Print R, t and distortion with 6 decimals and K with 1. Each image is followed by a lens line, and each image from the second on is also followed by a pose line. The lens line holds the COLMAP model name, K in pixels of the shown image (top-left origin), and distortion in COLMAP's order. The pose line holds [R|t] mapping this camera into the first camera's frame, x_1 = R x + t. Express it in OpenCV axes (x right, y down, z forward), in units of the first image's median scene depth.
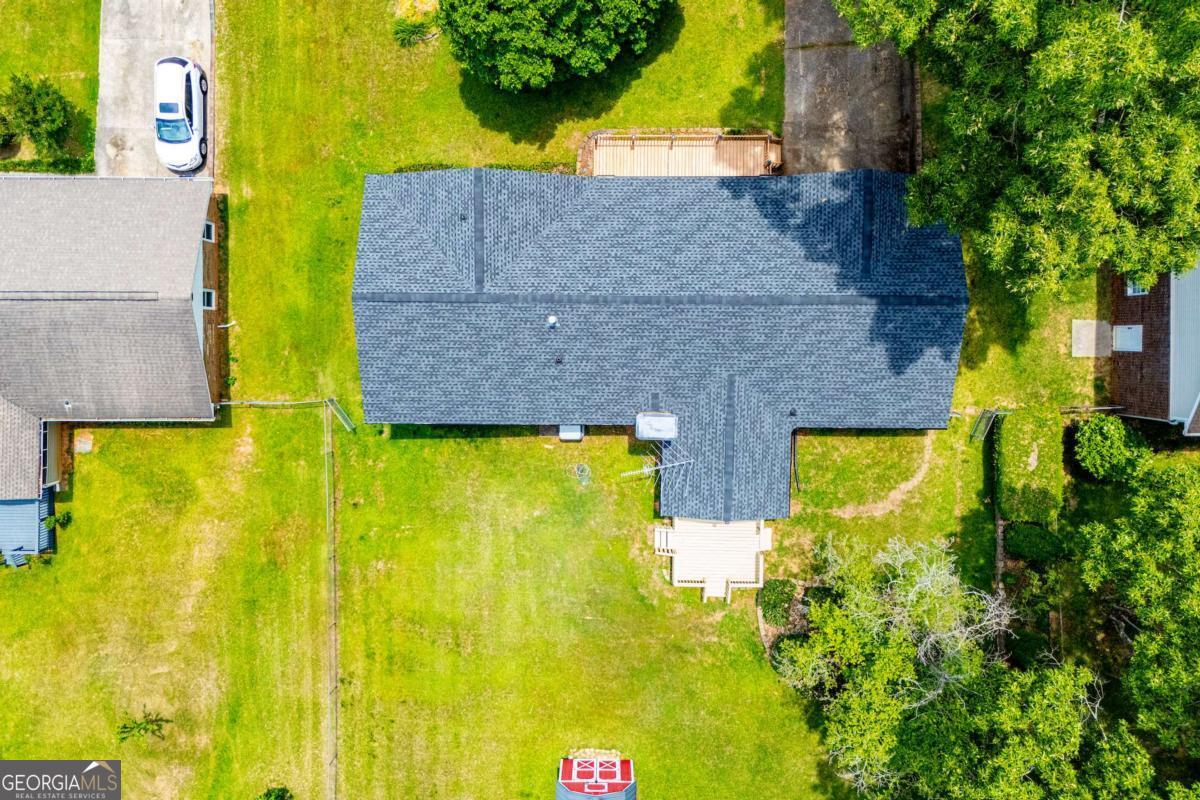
lens RADIAL K [[866.1, 0, 598.1], [0, 866.1, 400.2], [0, 0, 1]] dist [0.044171, 0.002863]
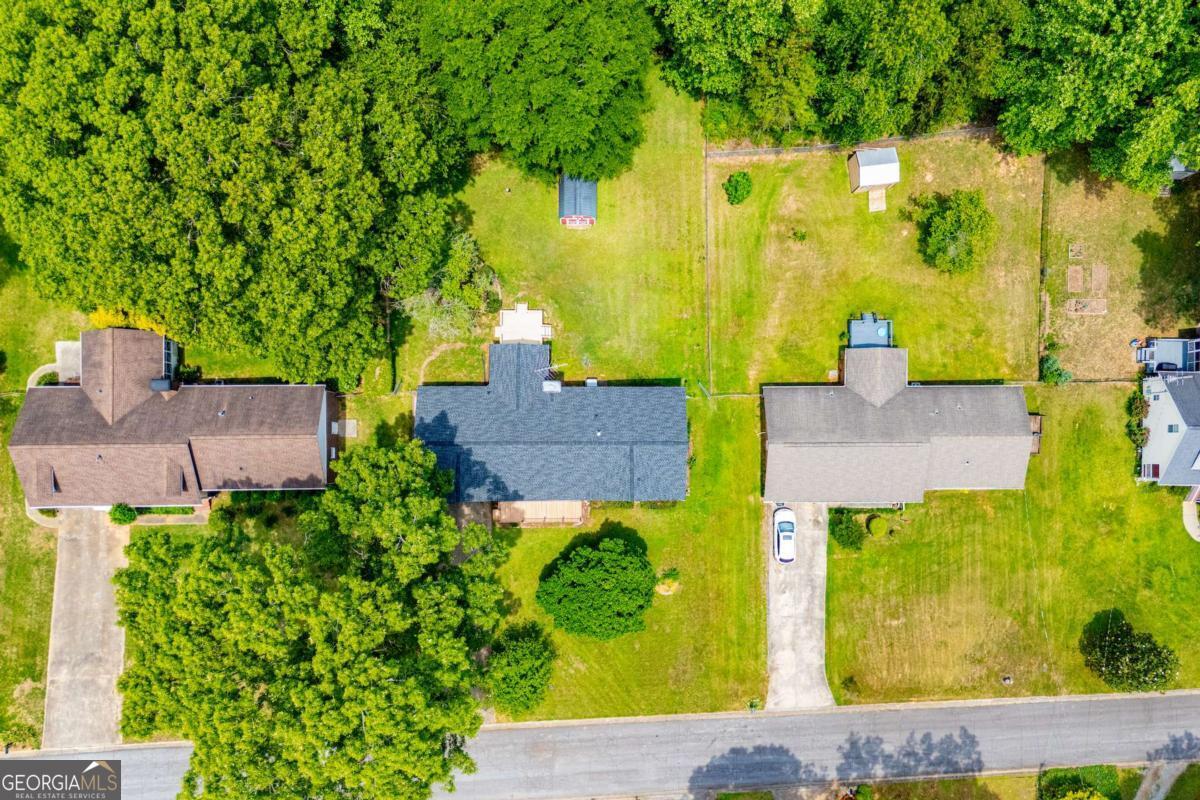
lens RADIAL K [[866.1, 0, 594.8], [0, 866.1, 400.4], [0, 0, 1]] dist [0.044171, 0.002863]
pose [[-0.999922, 0.006938, -0.010415, -0.017113], [-0.006836, -0.999928, -0.009816, 0.014198], [-0.010482, -0.009744, 0.999898, -1.088787]]
